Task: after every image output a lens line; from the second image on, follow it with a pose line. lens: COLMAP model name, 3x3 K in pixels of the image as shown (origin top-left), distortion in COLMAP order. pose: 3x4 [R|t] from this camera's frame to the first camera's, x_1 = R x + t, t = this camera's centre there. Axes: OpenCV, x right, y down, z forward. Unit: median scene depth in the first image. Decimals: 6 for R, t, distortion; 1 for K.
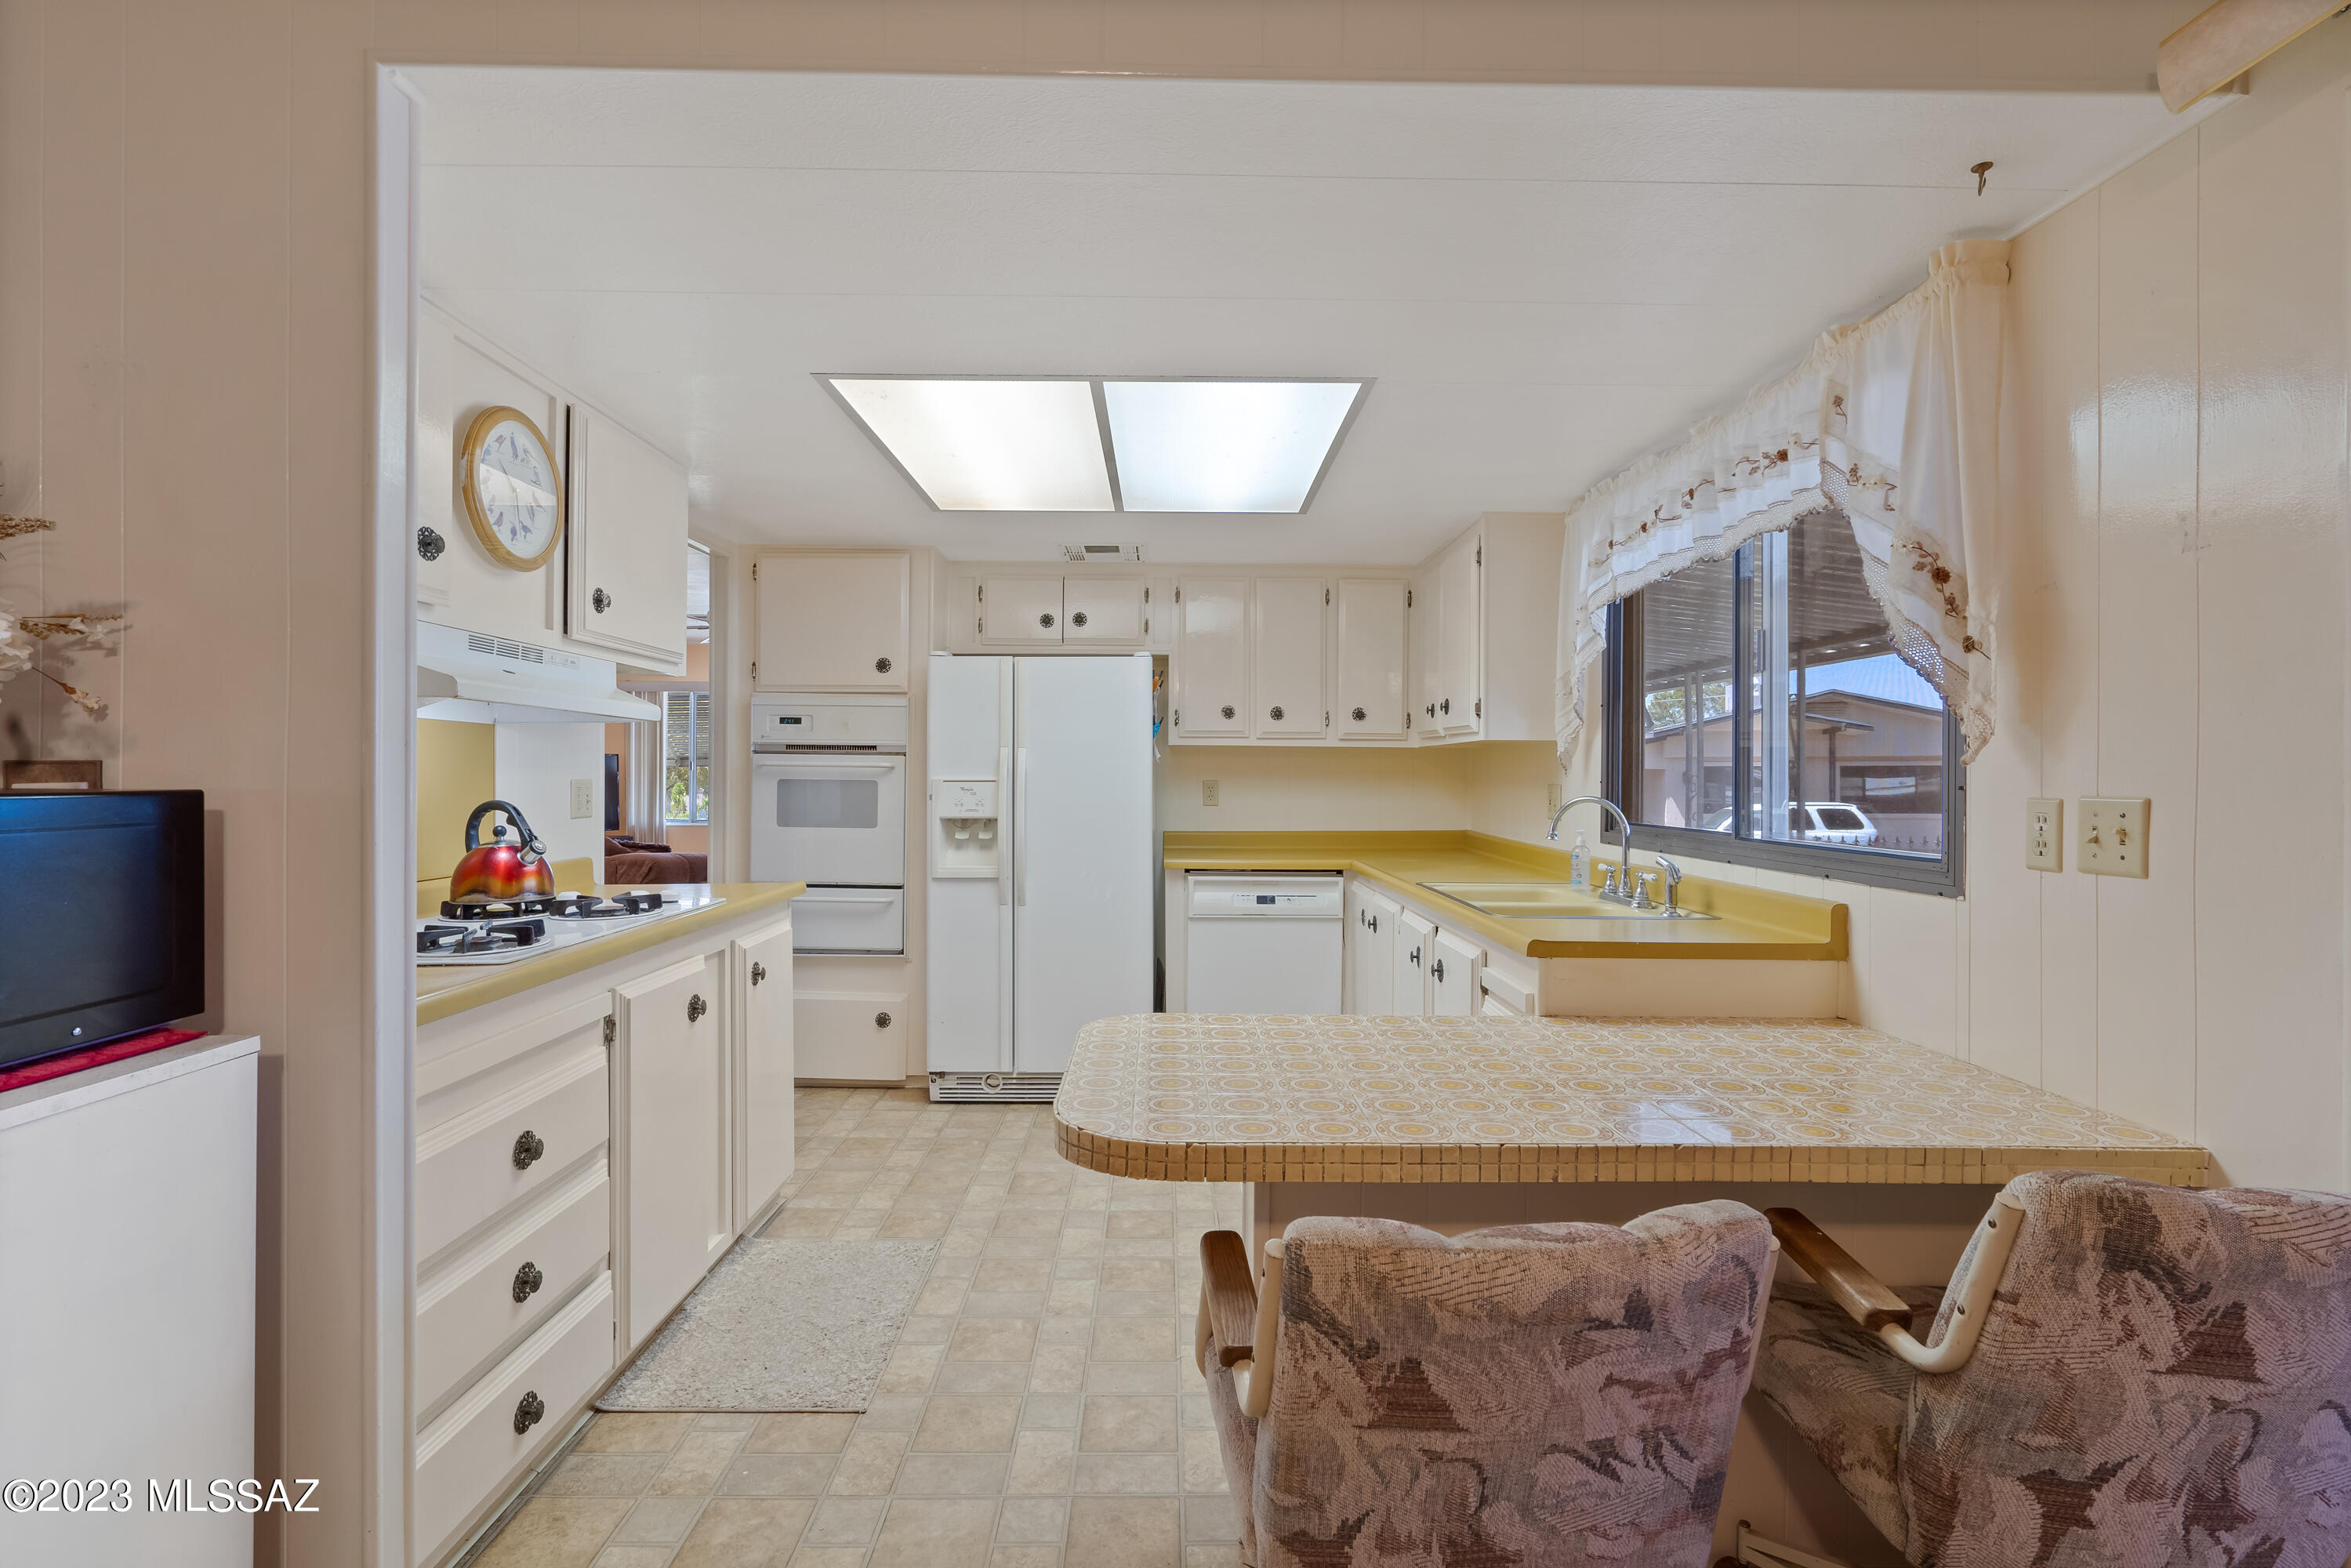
lens RADIAL K [[1084.9, 0, 1183.1], [0, 1084.9, 771.5], [0, 0, 1]] dist [-0.003400, 0.000920]
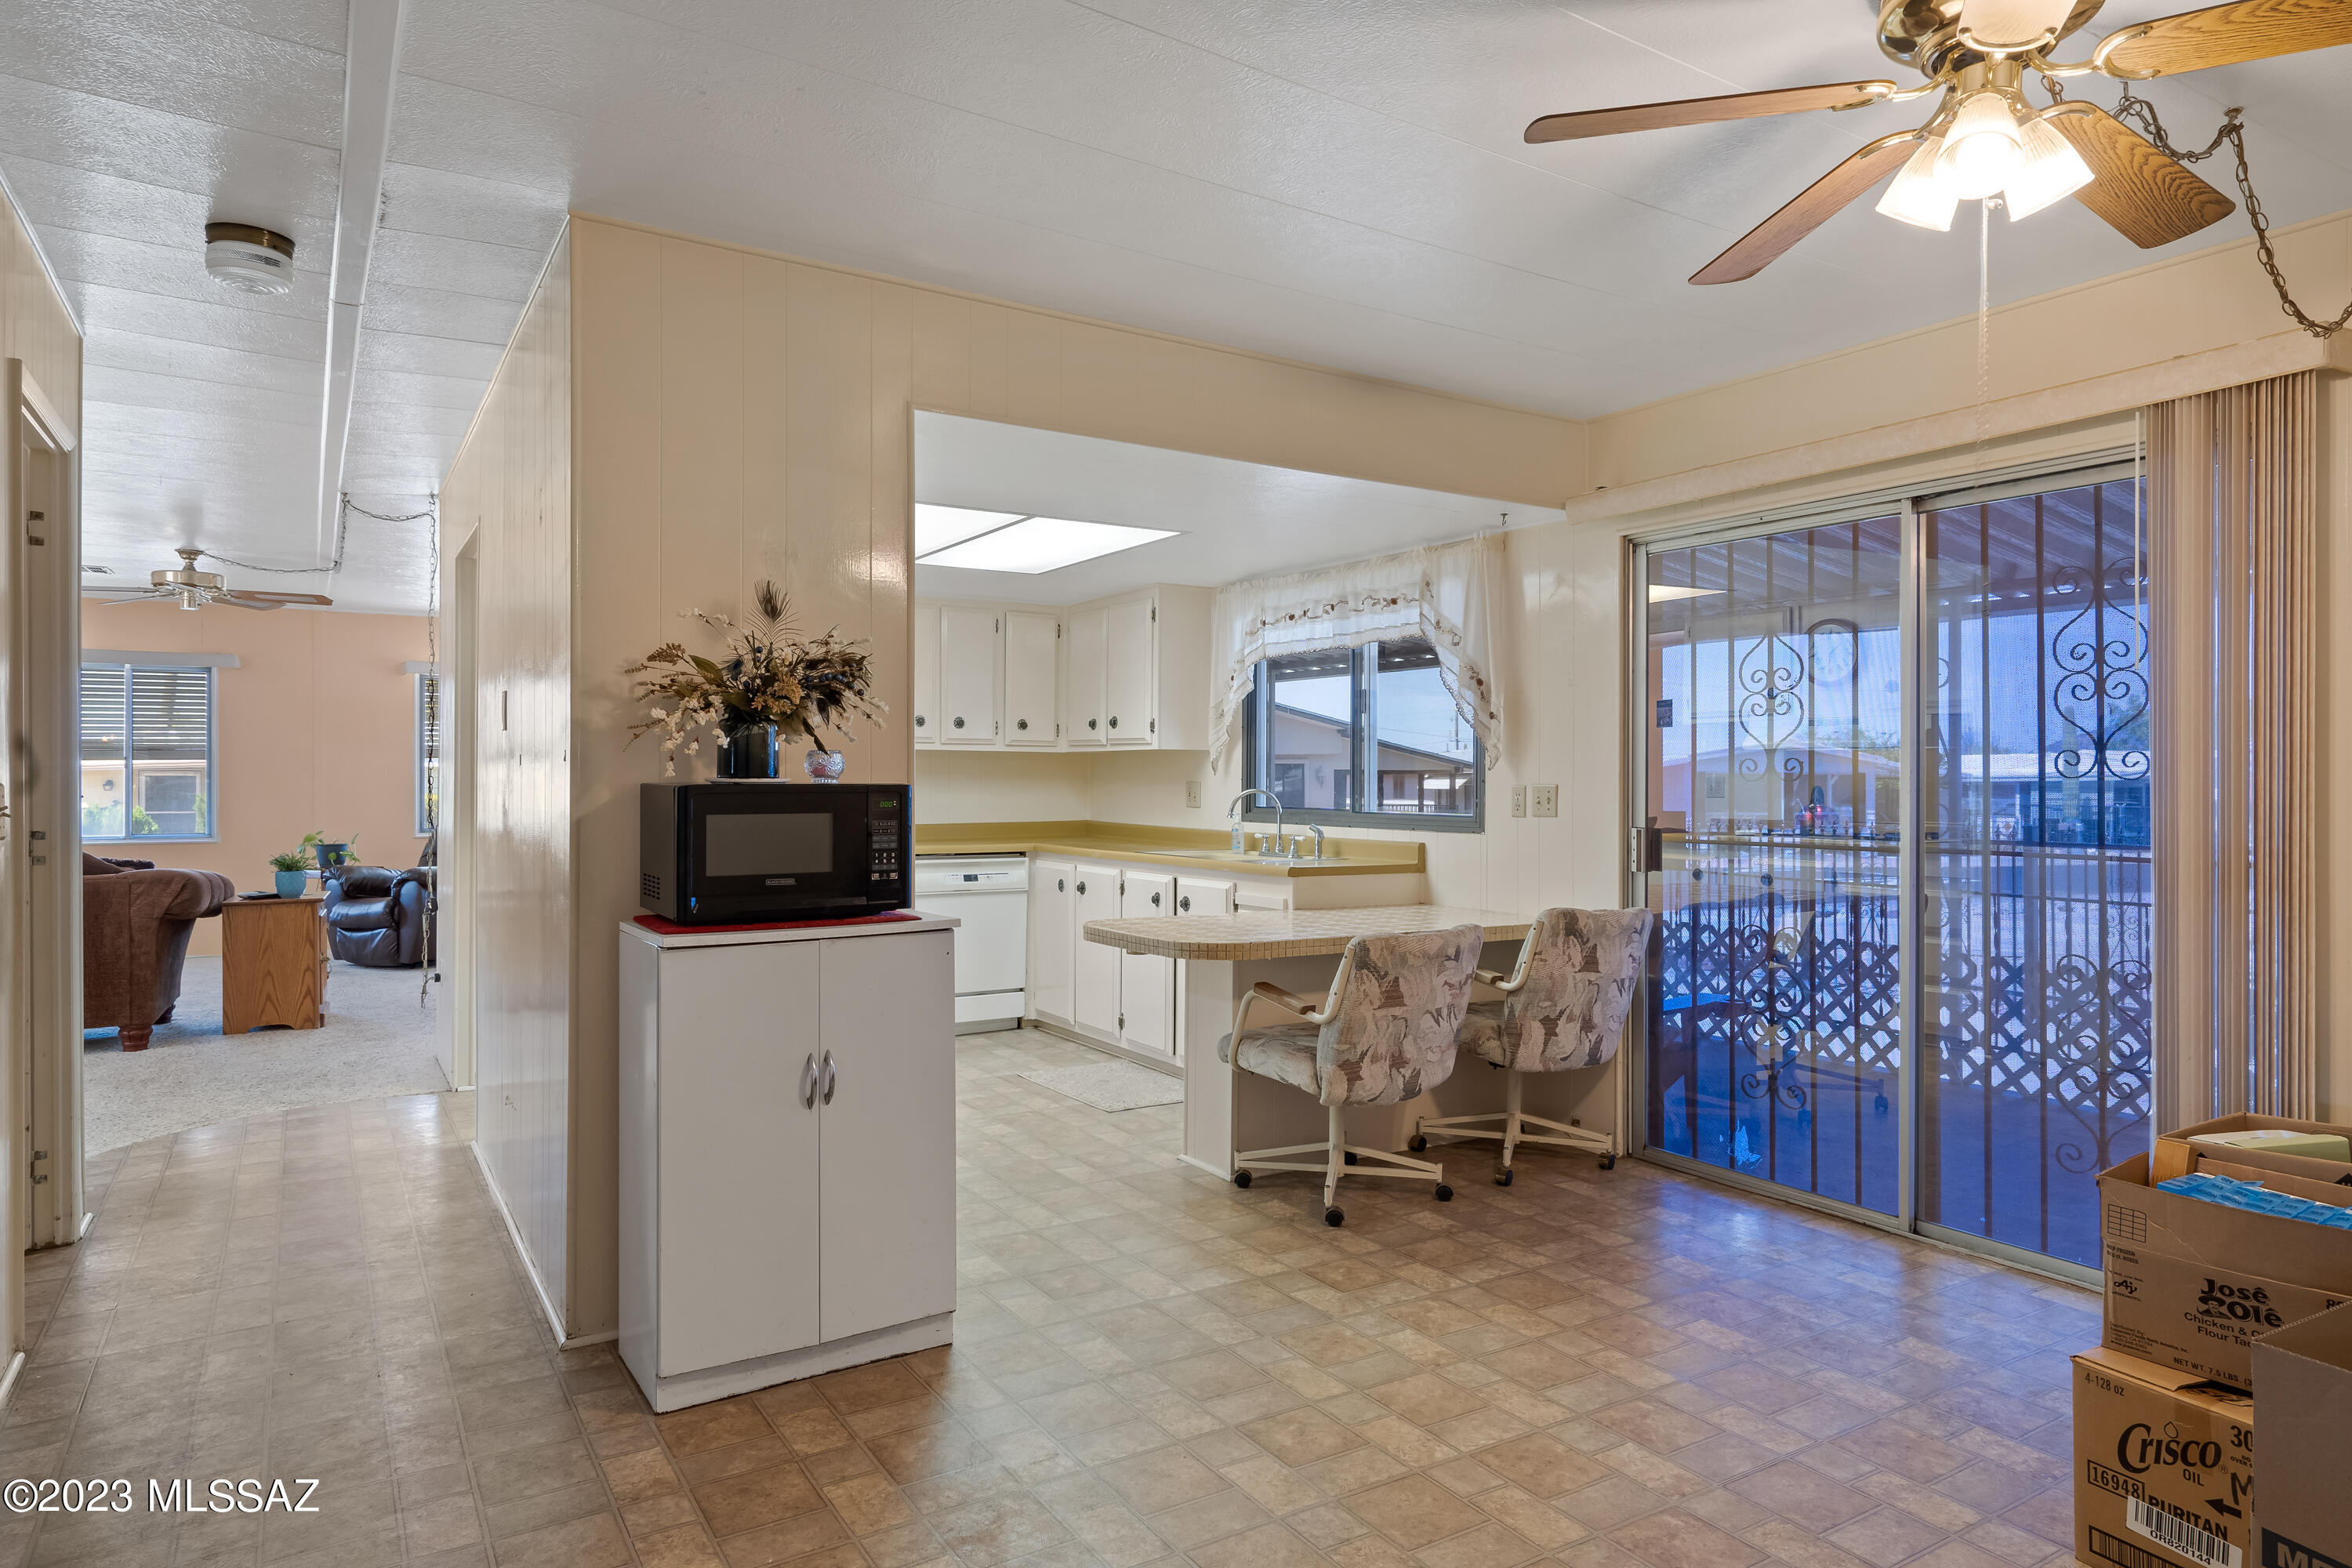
lens RADIAL K [[1397.1, 0, 1181.0], [0, 1397.1, 767.3], [0, 0, 1]] dist [-0.001429, -0.000316]
pose [[0.855064, 0.001421, 0.518520, -0.593590], [-0.000928, 0.999999, -0.001211, -0.003916], [-0.518521, 0.000554, 0.855065, -0.507254]]
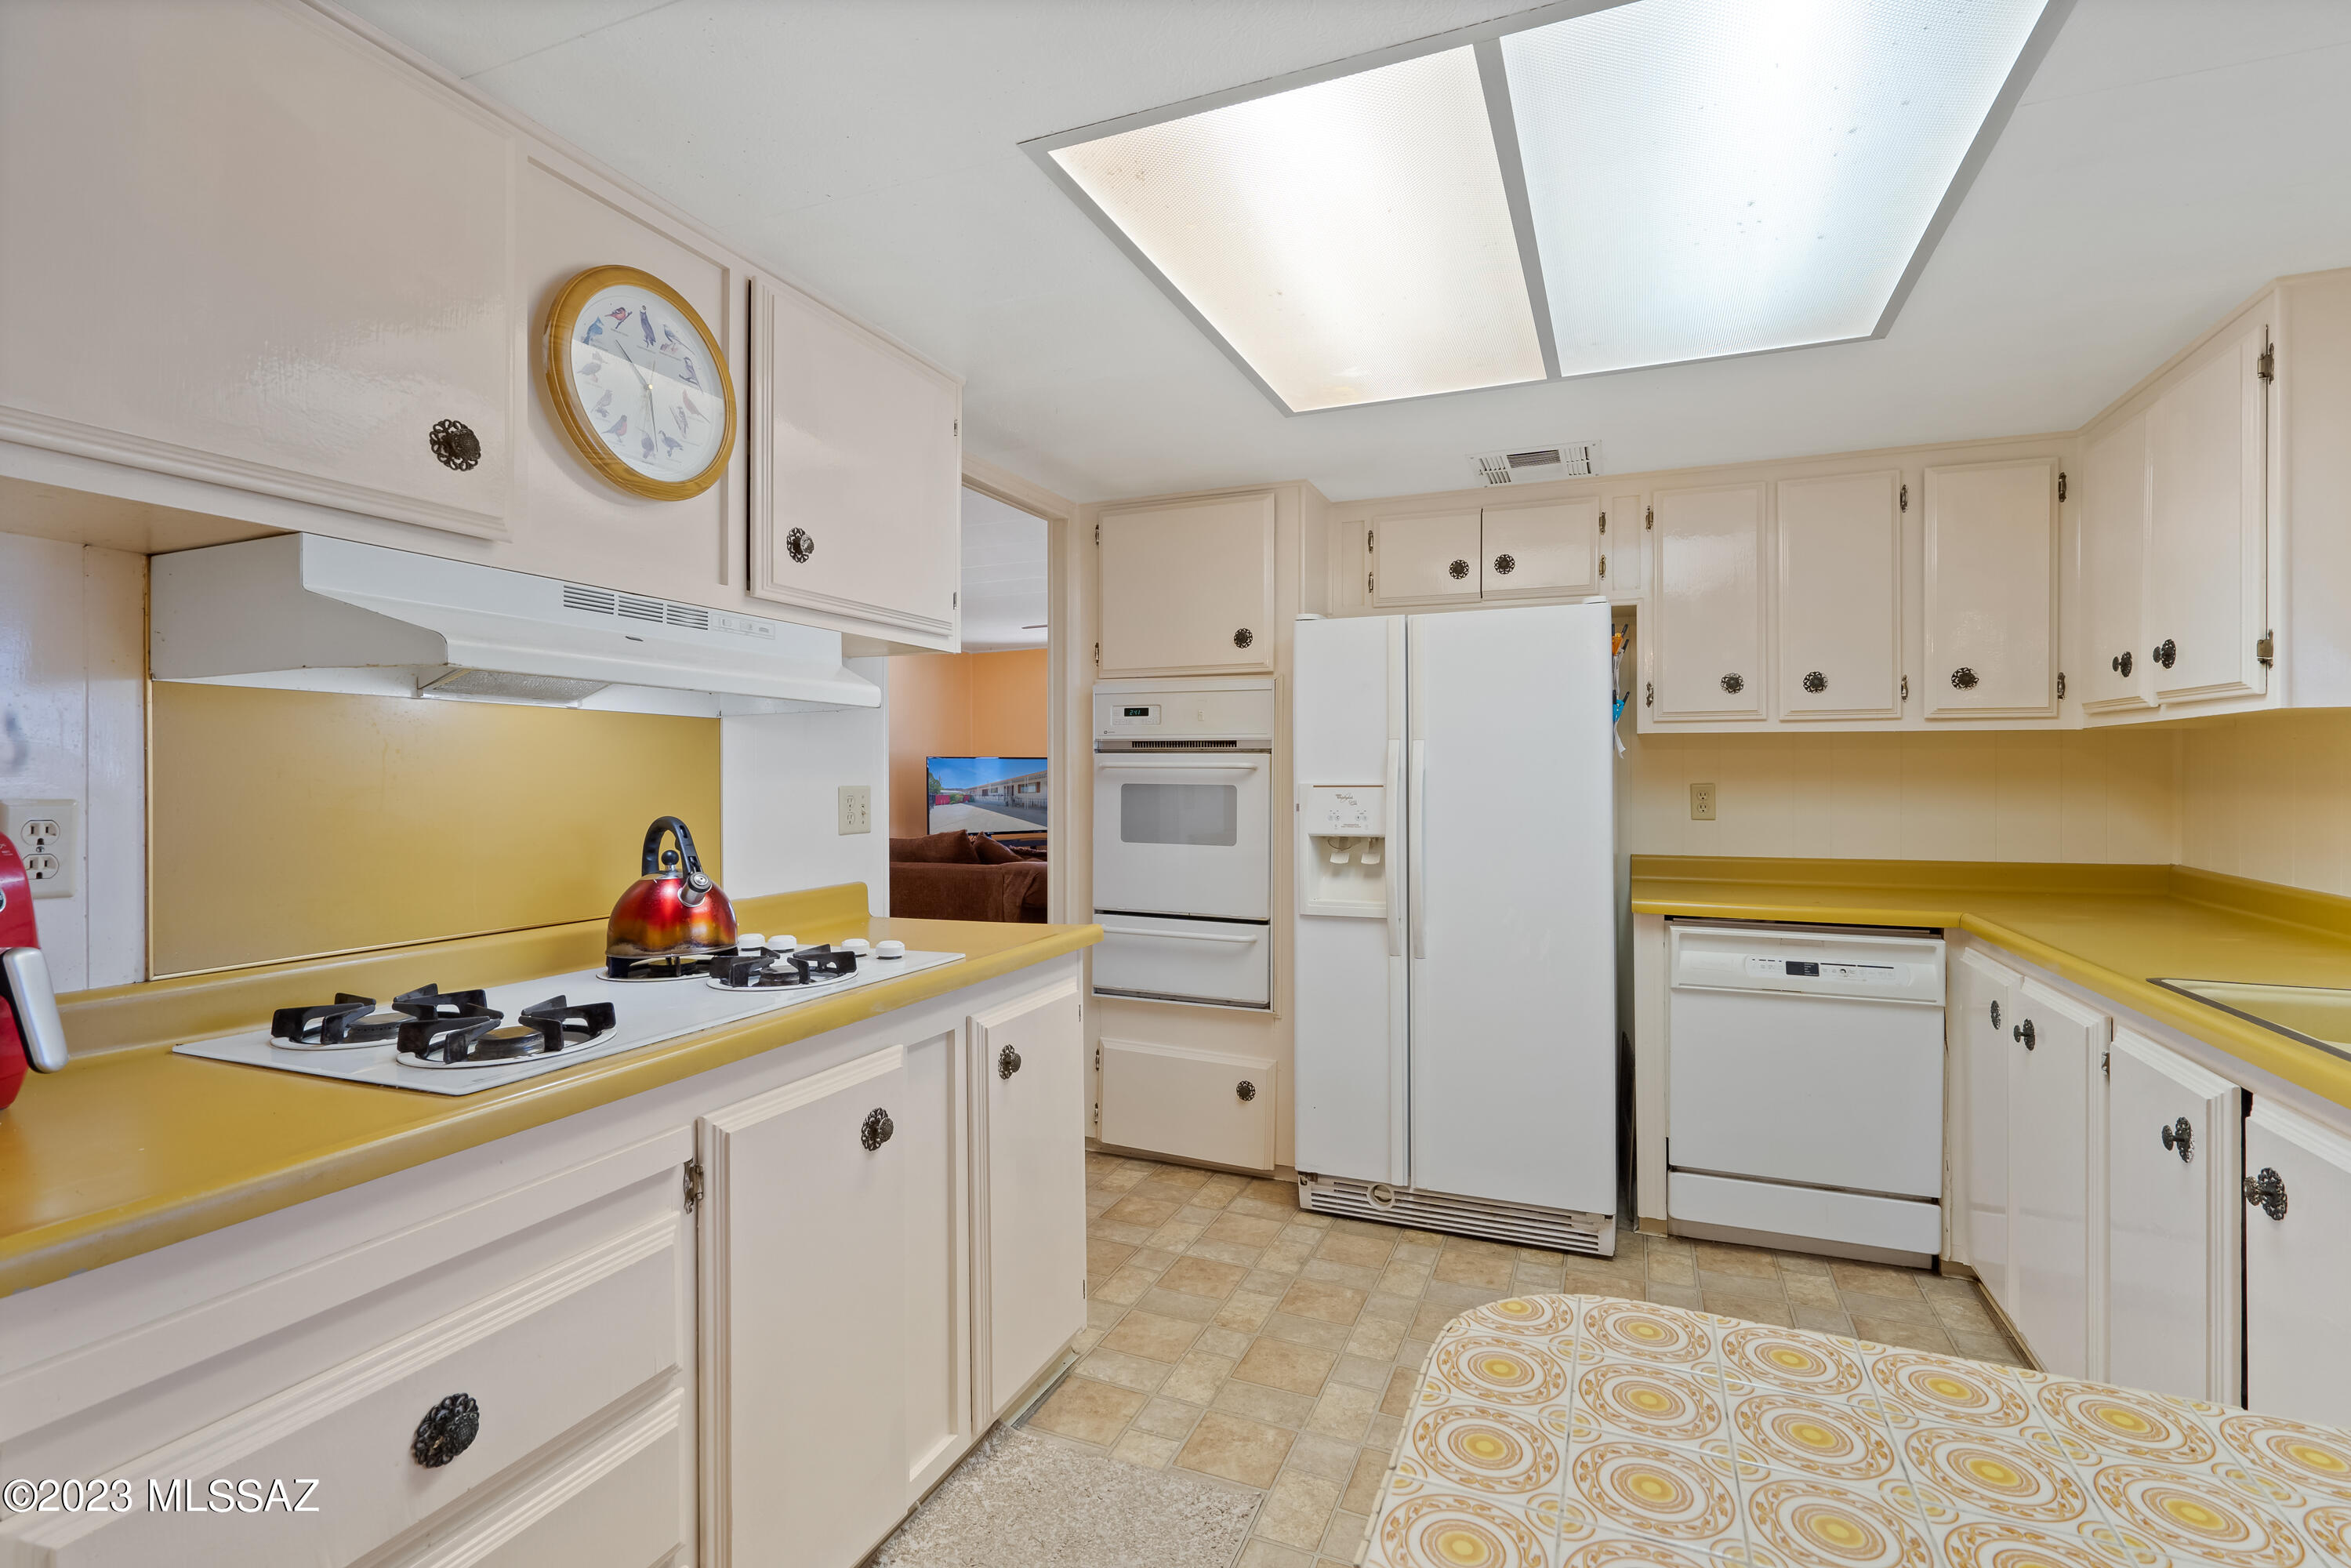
lens RADIAL K [[1084.9, 0, 1183.1], [0, 1084.9, 771.5], [0, 0, 1]] dist [-0.003400, 0.000920]
pose [[0.917070, -0.006775, -0.398669, -0.004316], [0.006615, 0.999977, -0.001775, -0.000589], [0.398672, -0.001009, 0.917093, 0.292034]]
